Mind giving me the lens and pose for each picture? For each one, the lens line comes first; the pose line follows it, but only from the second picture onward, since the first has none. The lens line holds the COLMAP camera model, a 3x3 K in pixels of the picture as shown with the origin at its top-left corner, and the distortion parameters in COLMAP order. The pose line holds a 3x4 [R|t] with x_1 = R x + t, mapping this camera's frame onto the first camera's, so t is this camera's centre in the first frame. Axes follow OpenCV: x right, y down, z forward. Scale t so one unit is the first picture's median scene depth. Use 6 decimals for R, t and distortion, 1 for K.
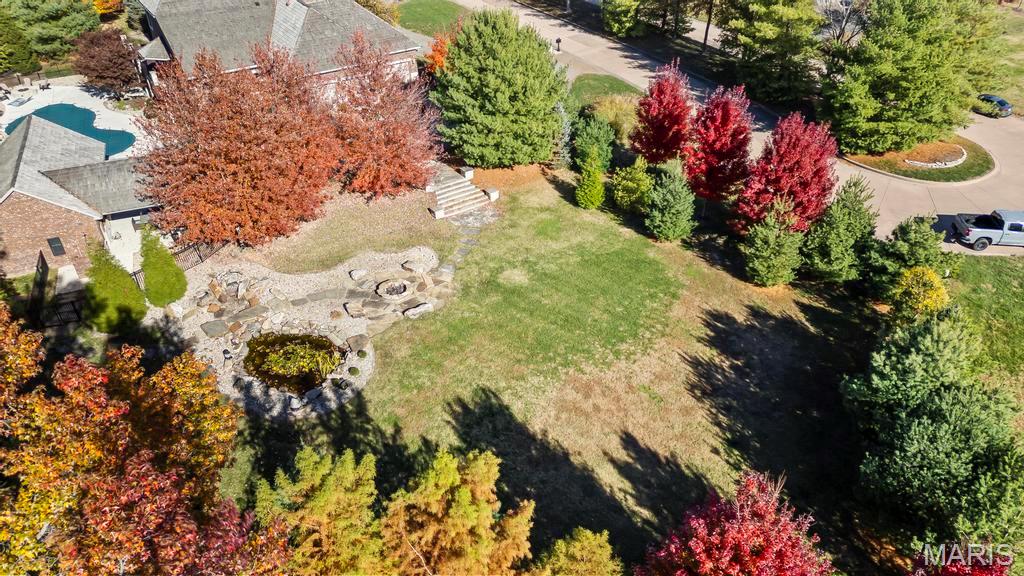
lens RADIAL K [[708.1, 0, 519.4], [0, 708.1, 283.0], [0, 0, 1]] dist [0.068212, -0.060321]
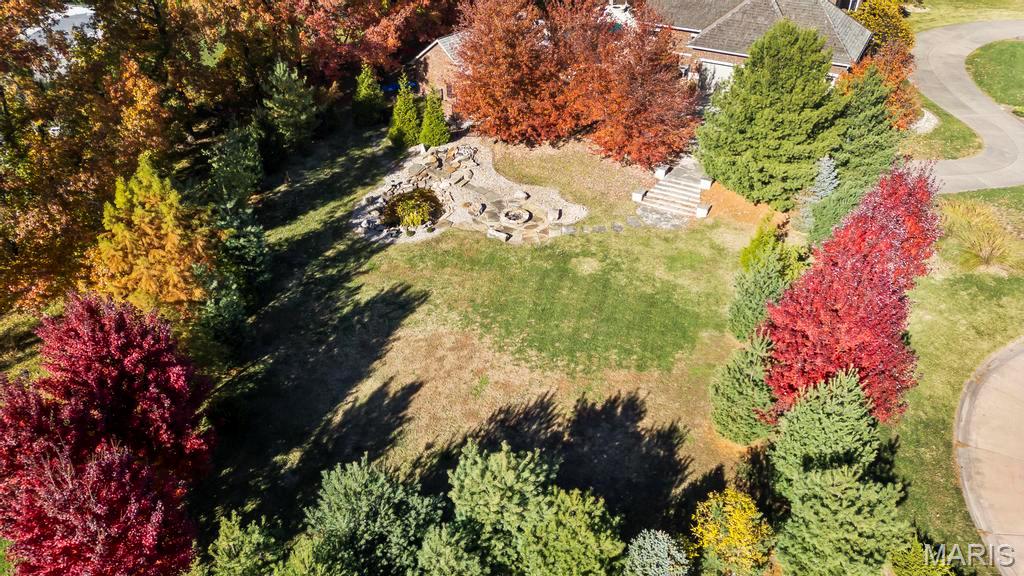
lens RADIAL K [[708.1, 0, 505.5], [0, 708.1, 284.6], [0, 0, 1]] dist [0.068212, -0.060321]
pose [[0.442508, 0.535225, -0.719528, 0.829837], [-0.522189, 0.806086, 0.278467, -0.251754], [0.729044, 0.252506, 0.636188, 0.353921]]
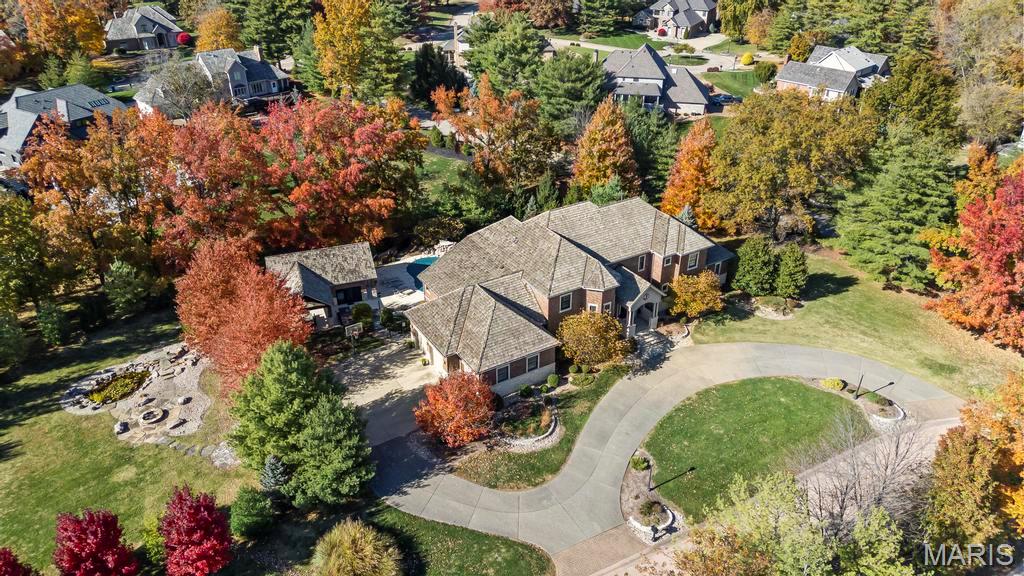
lens RADIAL K [[708.1, 0, 515.4], [0, 708.1, 286.1], [0, 0, 1]] dist [0.068212, -0.060321]
pose [[-0.041760, 0.504292, -0.862523, 1.197583], [-0.587160, 0.686089, 0.429565, -1.587299], [0.808393, 0.524377, 0.267449, 1.287370]]
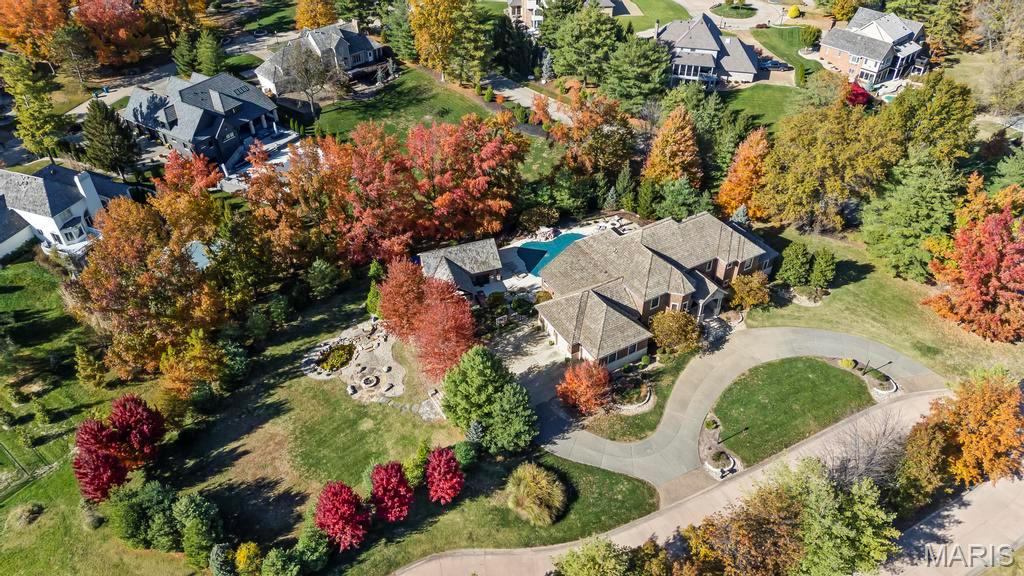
lens RADIAL K [[708.1, 0, 517.0], [0, 708.1, 285.3], [0, 0, 1]] dist [0.068212, -0.060321]
pose [[-0.063086, 0.640024, -0.765760, 1.585926], [-0.583225, 0.598992, 0.548687, -2.015440], [0.809857, 0.481225, 0.335491, 0.572702]]
